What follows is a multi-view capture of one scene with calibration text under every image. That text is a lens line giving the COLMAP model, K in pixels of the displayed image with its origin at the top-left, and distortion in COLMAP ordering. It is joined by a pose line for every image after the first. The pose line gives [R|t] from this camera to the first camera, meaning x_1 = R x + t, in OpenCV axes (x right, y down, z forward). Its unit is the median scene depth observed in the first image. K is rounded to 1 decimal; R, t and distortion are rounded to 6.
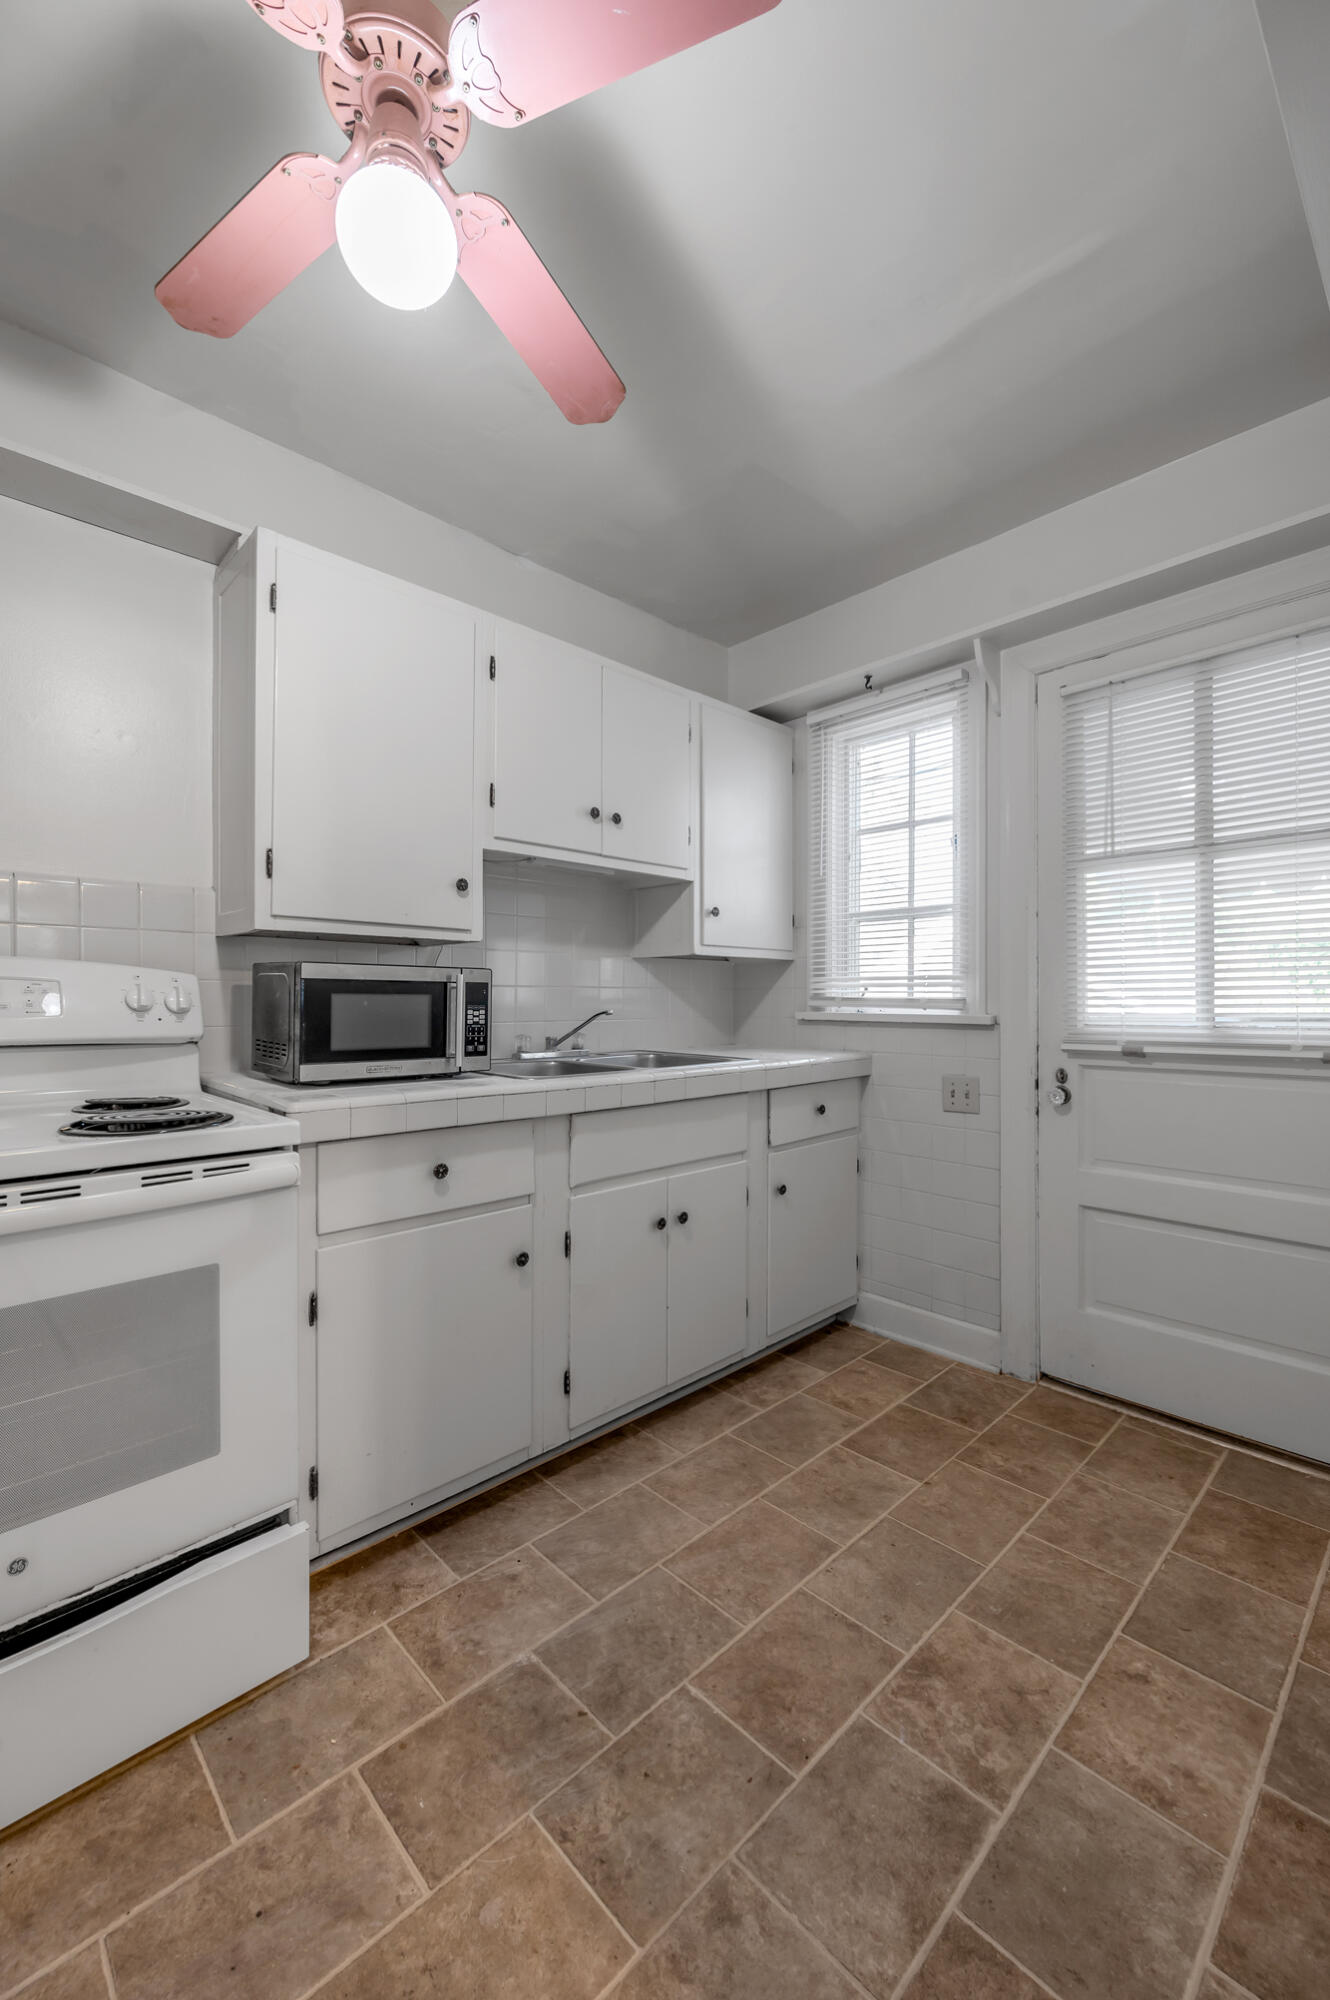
lens RADIAL K [[803.7, 0, 672.3], [0, 803.7, 1006.1], [0, 0, 1]] dist [-0.000977, -0.000341]
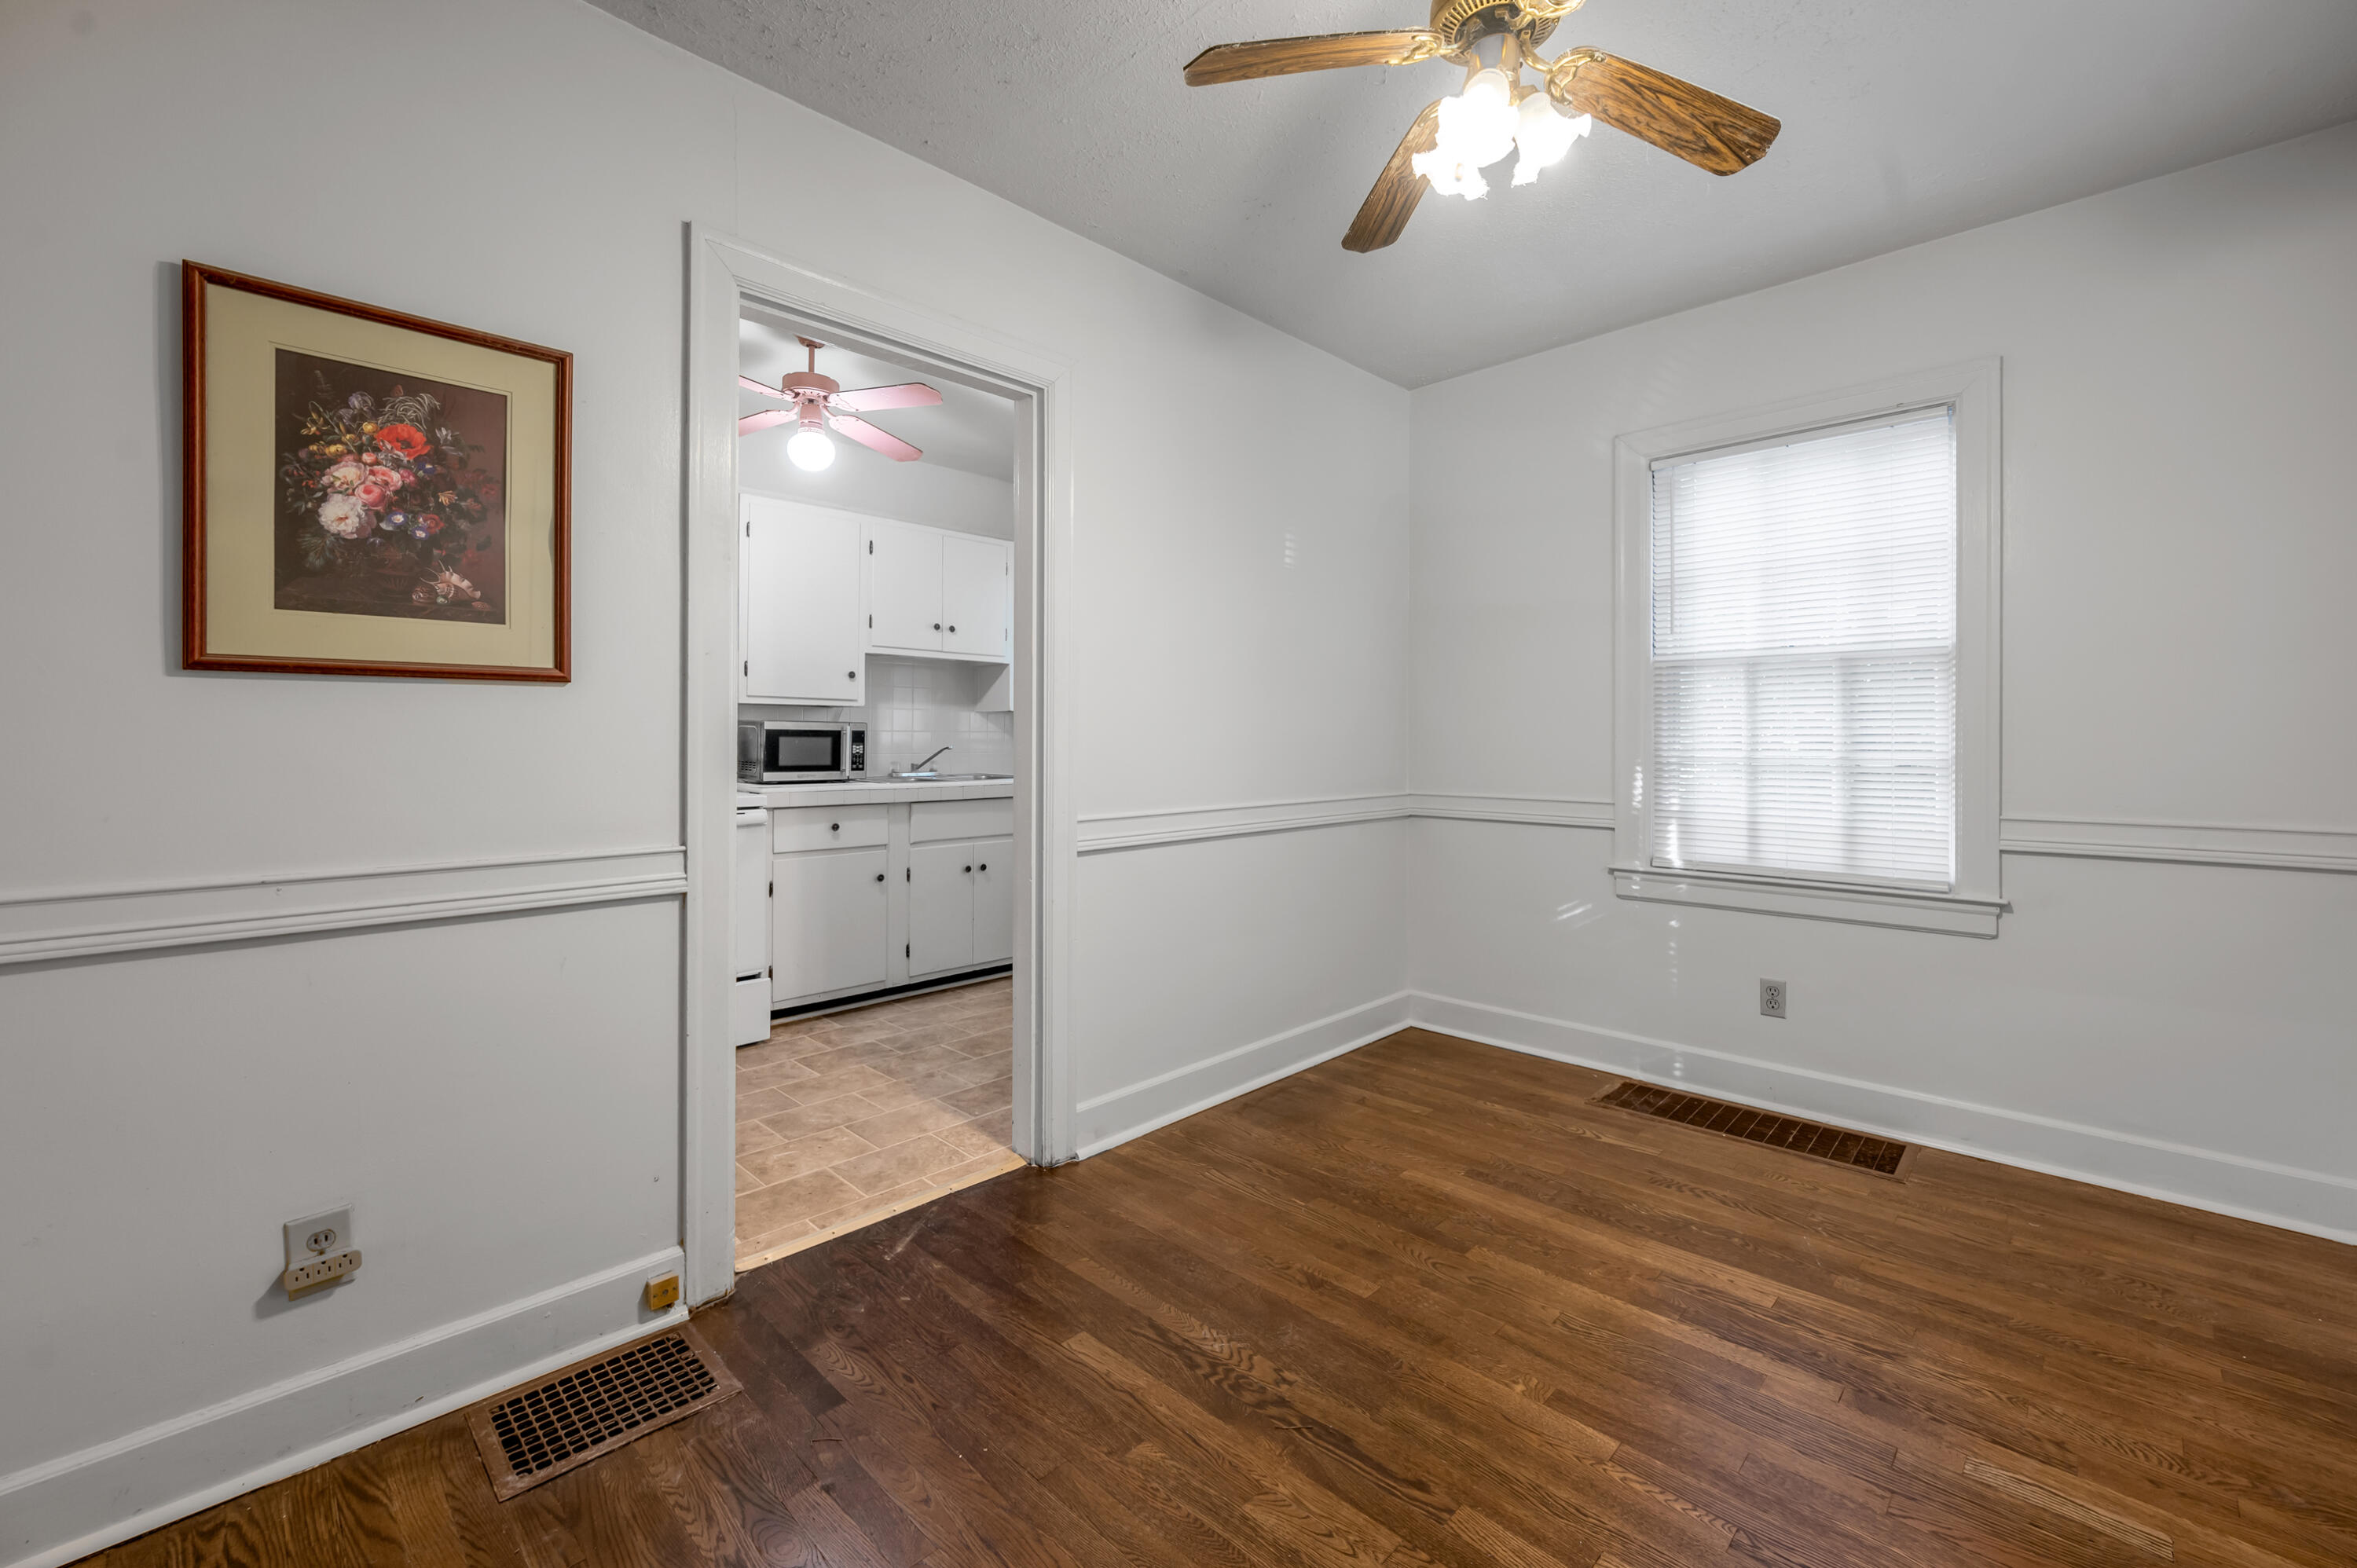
lens RADIAL K [[947.1, 0, 1188.5], [0, 947.1, 739.8], [0, 0, 1]] dist [-0.000977, -0.000341]
pose [[0.999442, 0.000867, 0.033397, 0.434343], [-0.000619, 0.999972, -0.007441, 0.007256], [-0.033402, 0.007416, 0.999414, -1.174500]]
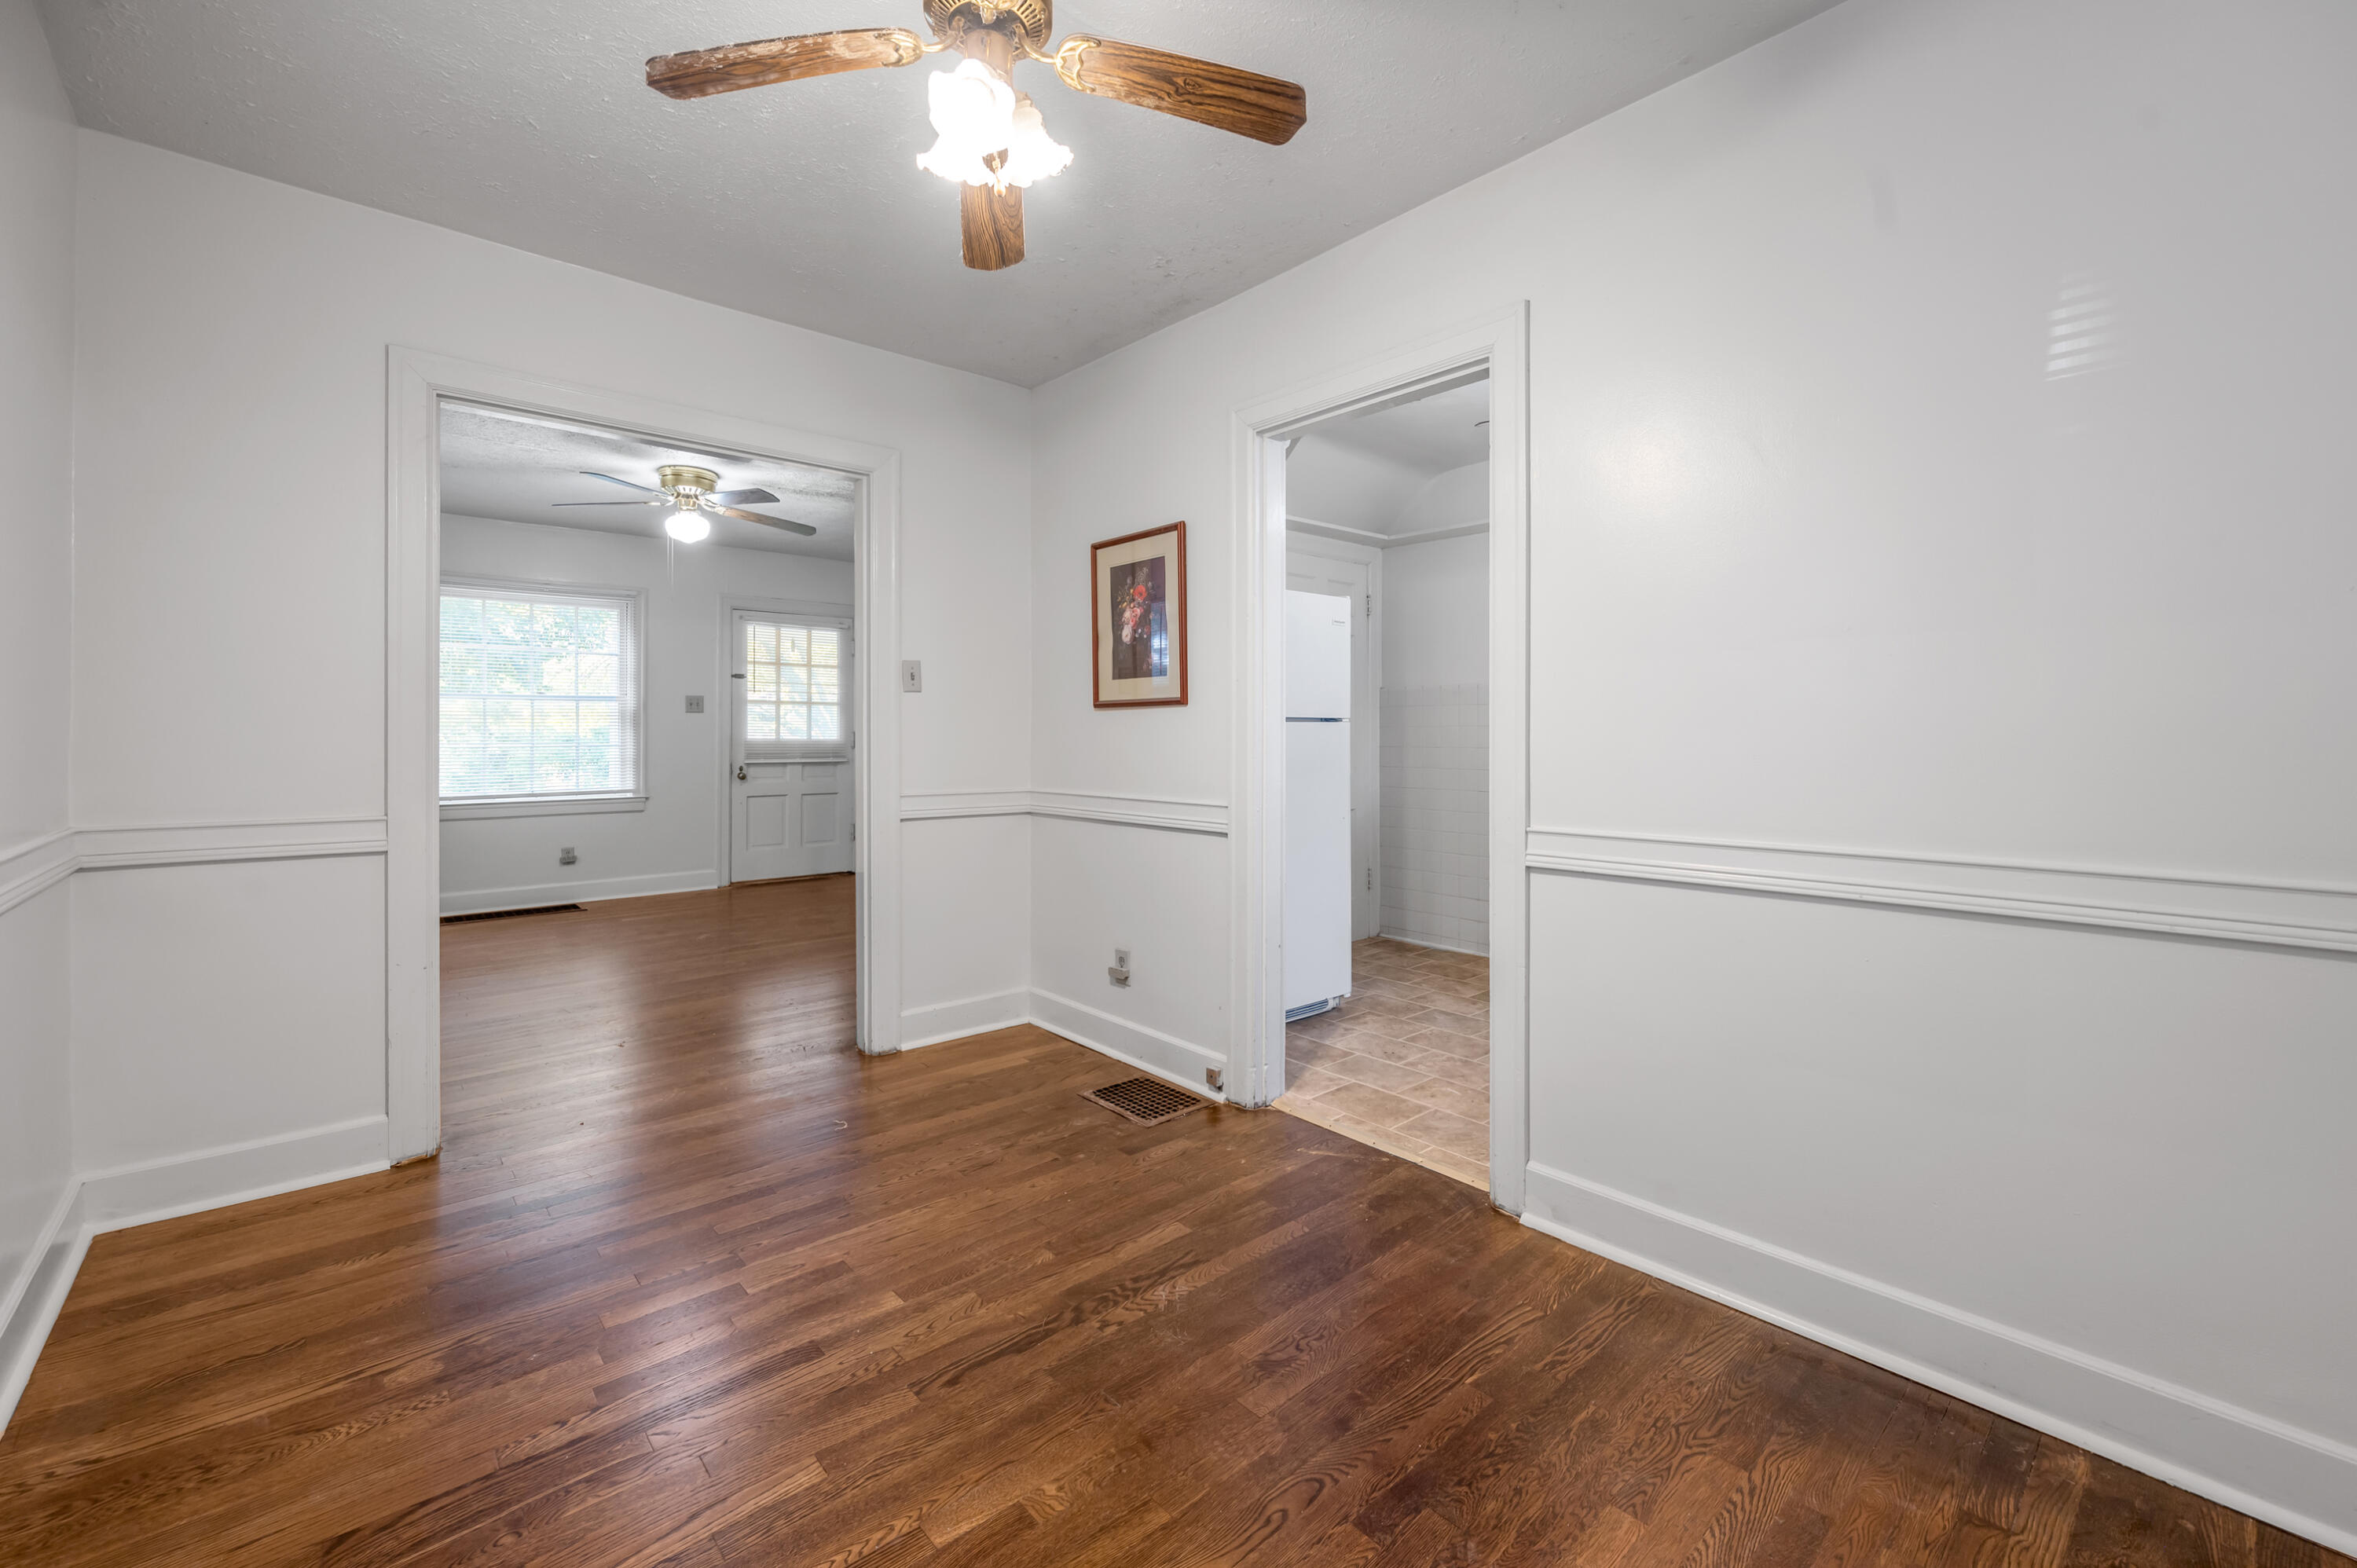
lens RADIAL K [[947.1, 0, 1190.9], [0, 947.1, 727.8], [0, 0, 1]] dist [-0.000977, -0.000341]
pose [[-0.010456, -0.005720, -0.999929, 1.494191], [-0.006467, 0.999963, -0.005653, -0.004734], [0.999924, 0.006408, -0.010493, -0.219773]]
